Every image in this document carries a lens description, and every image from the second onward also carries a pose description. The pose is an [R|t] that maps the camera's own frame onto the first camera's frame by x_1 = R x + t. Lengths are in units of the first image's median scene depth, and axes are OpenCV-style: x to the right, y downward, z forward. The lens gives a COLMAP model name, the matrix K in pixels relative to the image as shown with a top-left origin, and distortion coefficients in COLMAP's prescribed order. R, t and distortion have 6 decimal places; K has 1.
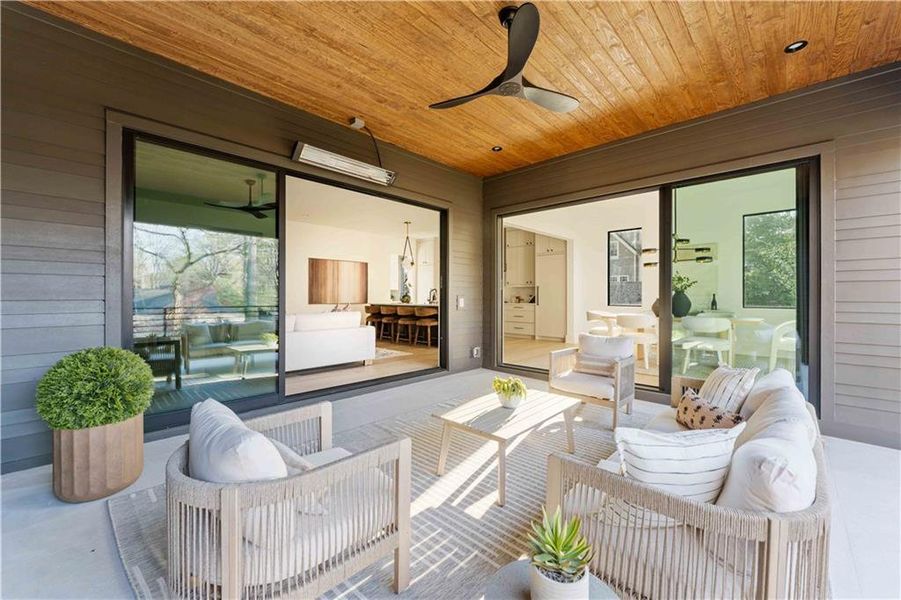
lens RADIAL K [[361.7, 0, 450.5], [0, 361.7, 300.0], [0, 0, 1]] dist [-0.000715, -0.000134]
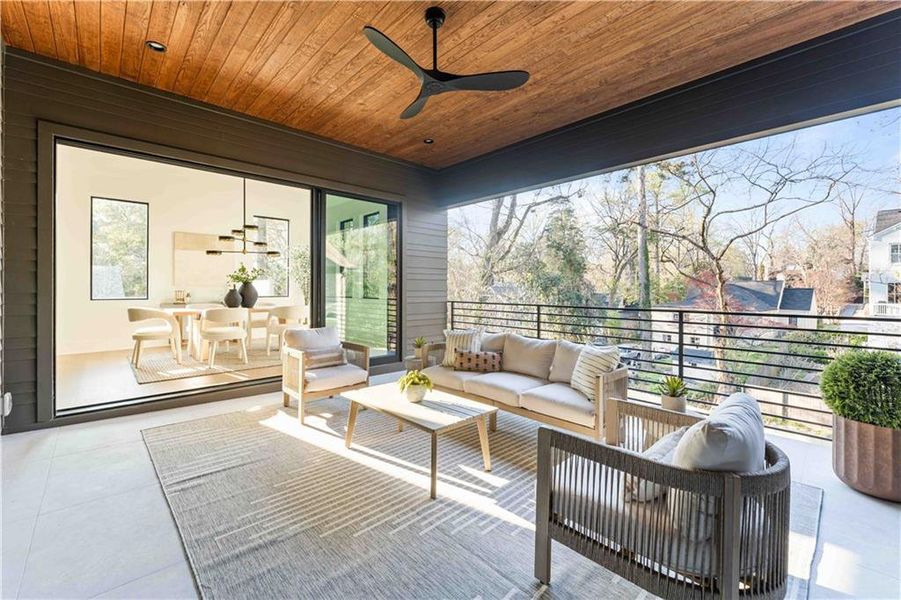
lens RADIAL K [[374.2, 0, 449.4], [0, 374.2, 289.5], [0, 0, 1]] dist [0.000478, 0.000093]
pose [[0.060202, -0.005585, 0.998171, -0.674310], [0.008912, 0.999947, 0.005058, -0.009238], [-0.998146, 0.008591, 0.060248, 0.672272]]
